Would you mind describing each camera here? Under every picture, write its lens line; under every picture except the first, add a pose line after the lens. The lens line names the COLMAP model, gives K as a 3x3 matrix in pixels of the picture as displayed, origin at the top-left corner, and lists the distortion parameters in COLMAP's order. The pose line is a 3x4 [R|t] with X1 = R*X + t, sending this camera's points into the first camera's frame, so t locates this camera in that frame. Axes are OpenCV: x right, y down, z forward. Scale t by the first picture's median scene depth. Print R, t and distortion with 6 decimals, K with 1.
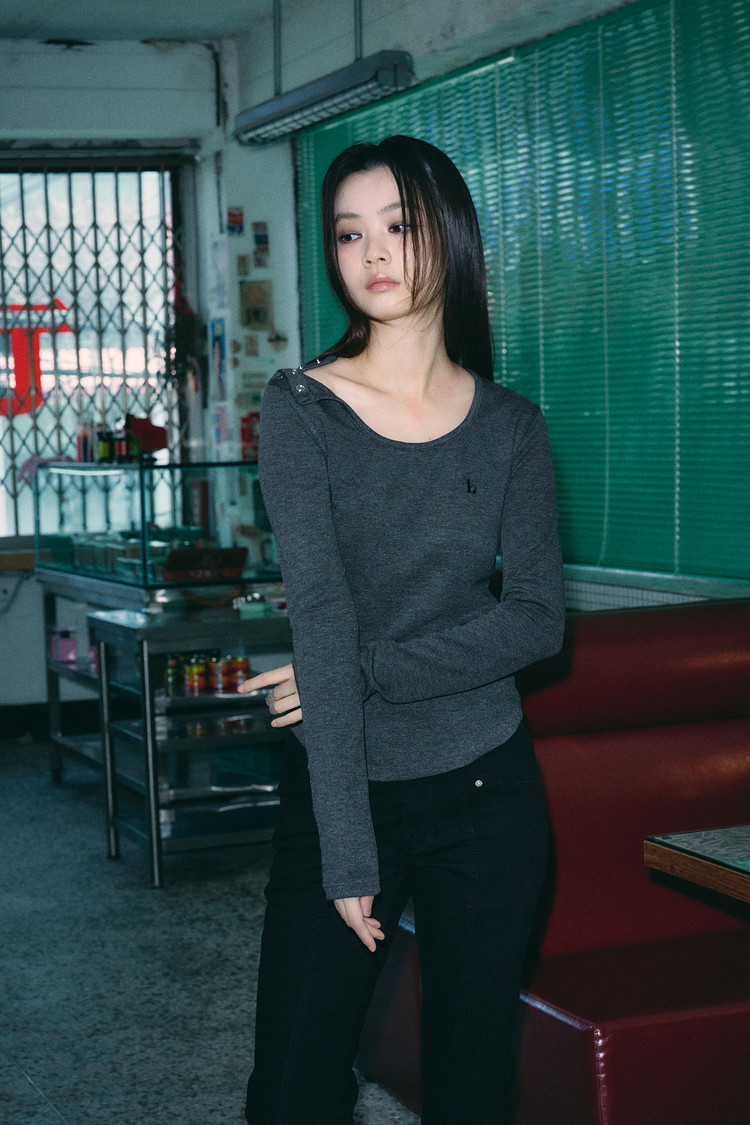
lens RADIAL K [[2256.1, 0, 359.9], [0, 2256.1, 566.5], [0, 0, 1]] dist [0.032057, 0.096389]
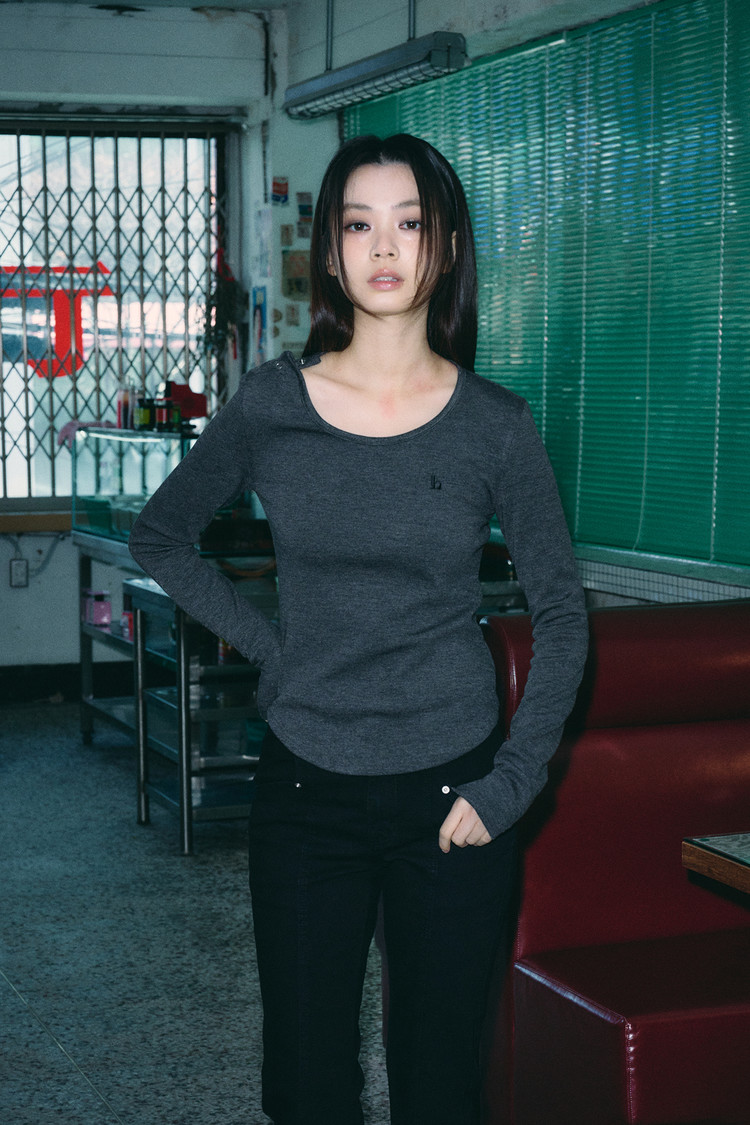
lens RADIAL K [[2252.2, 0, 374.9], [0, 2252.2, 553.0], [0, 0, 1]] dist [0.030499, 0.046422]
pose [[0.999518, 0.030798, -0.003774, -0.006212], [-0.030748, 0.999447, 0.012644, -0.008474], [0.004162, -0.012522, 0.999913, -0.005700]]
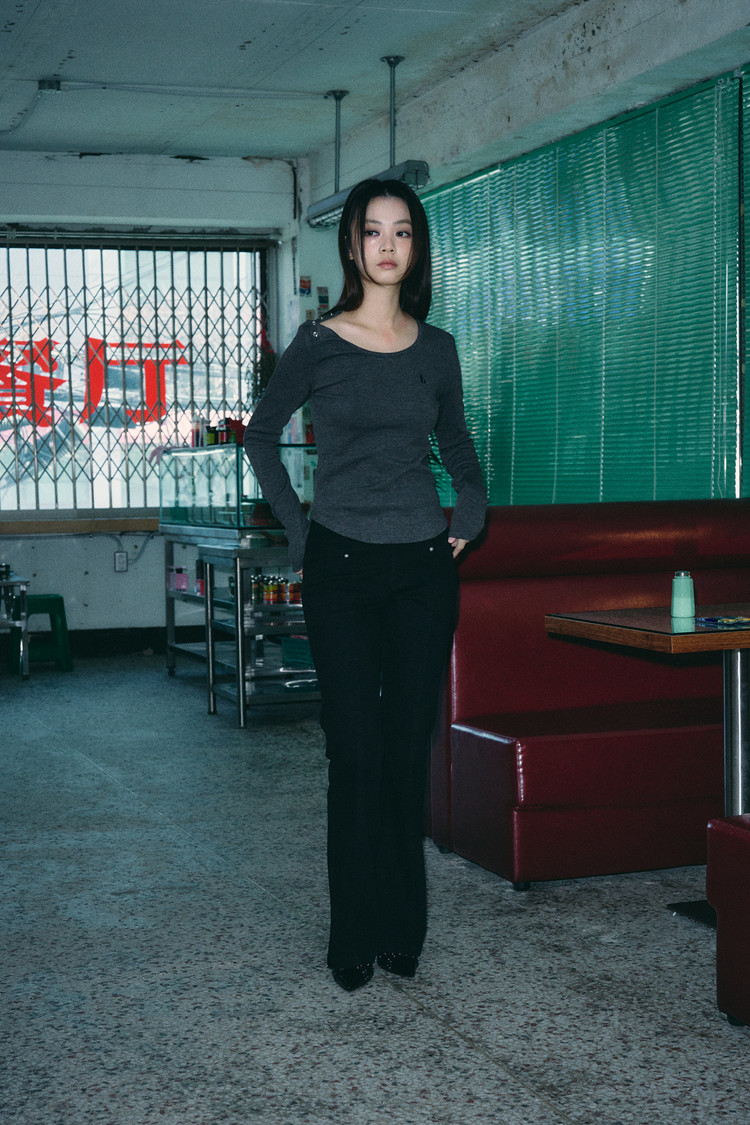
lens RADIAL K [[1763.7, 0, 388.5], [0, 1763.7, 565.9], [0, 0, 1]] dist [0.039033, 0.028386]
pose [[0.999756, 0.021729, -0.003995, 0.007468], [-0.021782, 0.999669, -0.013673, 0.052737], [0.003696, 0.013757, 0.999899, -0.151217]]
